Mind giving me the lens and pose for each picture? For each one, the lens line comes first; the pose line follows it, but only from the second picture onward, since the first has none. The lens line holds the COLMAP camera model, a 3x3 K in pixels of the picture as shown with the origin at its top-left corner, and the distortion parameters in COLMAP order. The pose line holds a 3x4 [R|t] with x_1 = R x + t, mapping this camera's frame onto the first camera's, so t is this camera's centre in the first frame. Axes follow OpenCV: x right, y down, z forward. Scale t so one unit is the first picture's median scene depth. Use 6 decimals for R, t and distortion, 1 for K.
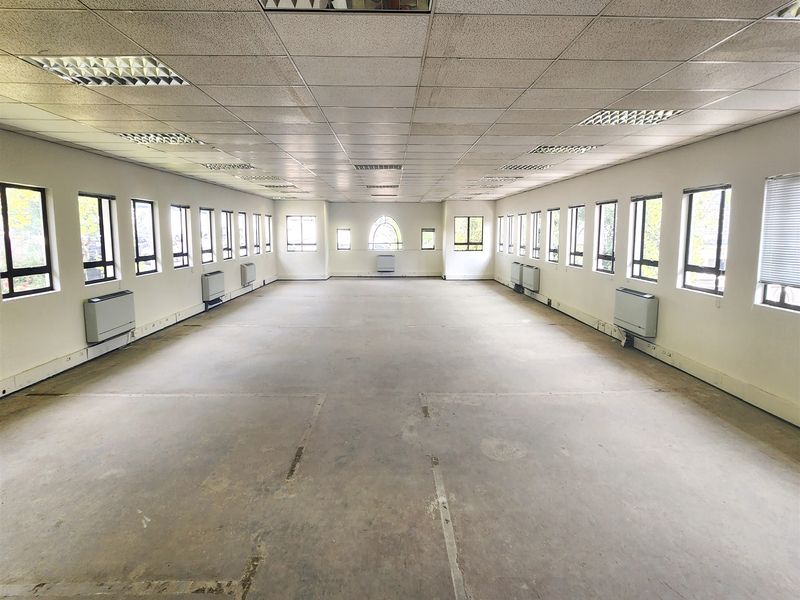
lens RADIAL K [[334.3, 0, 403.7], [0, 334.3, 248.3], [0, 0, 1]] dist [0.003939, -0.000401]
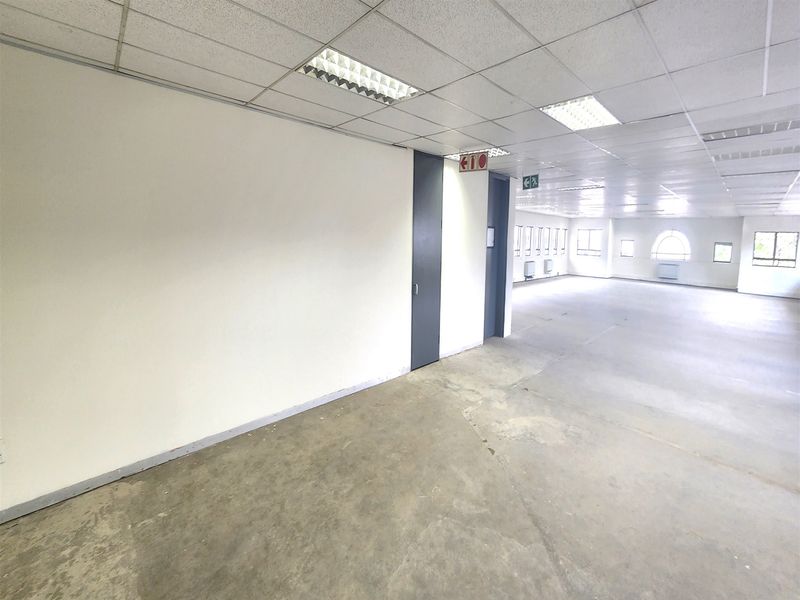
lens RADIAL K [[334.3, 0, 391.3], [0, 334.3, 253.2], [0, 0, 1]] dist [0.003939, -0.000401]
pose [[0.647836, 0.066230, -0.758895, 0.552251], [-0.071013, 0.997126, 0.026399, 0.057558], [0.758462, 0.036789, 0.650678, -1.310240]]
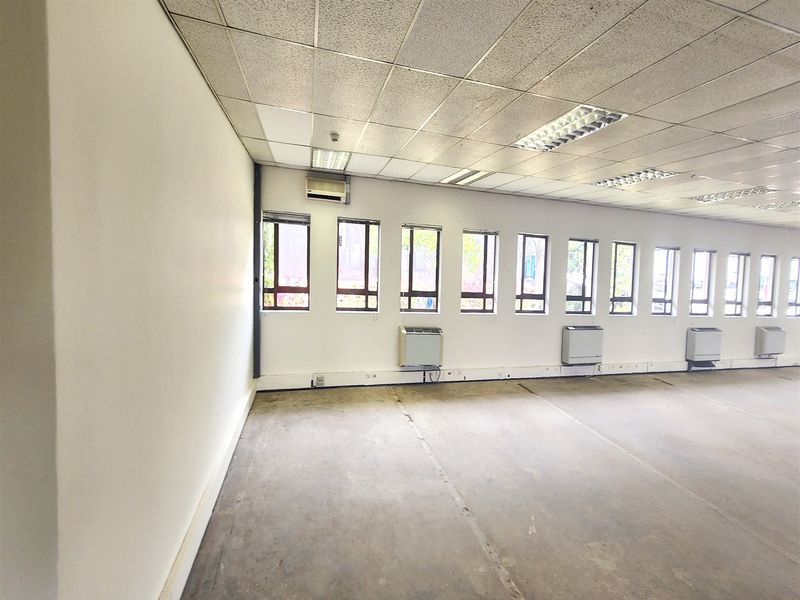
lens RADIAL K [[334.3, 0, 387.8], [0, 334.3, 271.8], [0, 0, 1]] dist [0.003939, -0.000401]
pose [[0.228681, 0.050036, -0.972215, 0.067472], [-0.107301, 0.993889, 0.025913, -0.004049], [0.967570, 0.098394, 0.232653, 0.085902]]
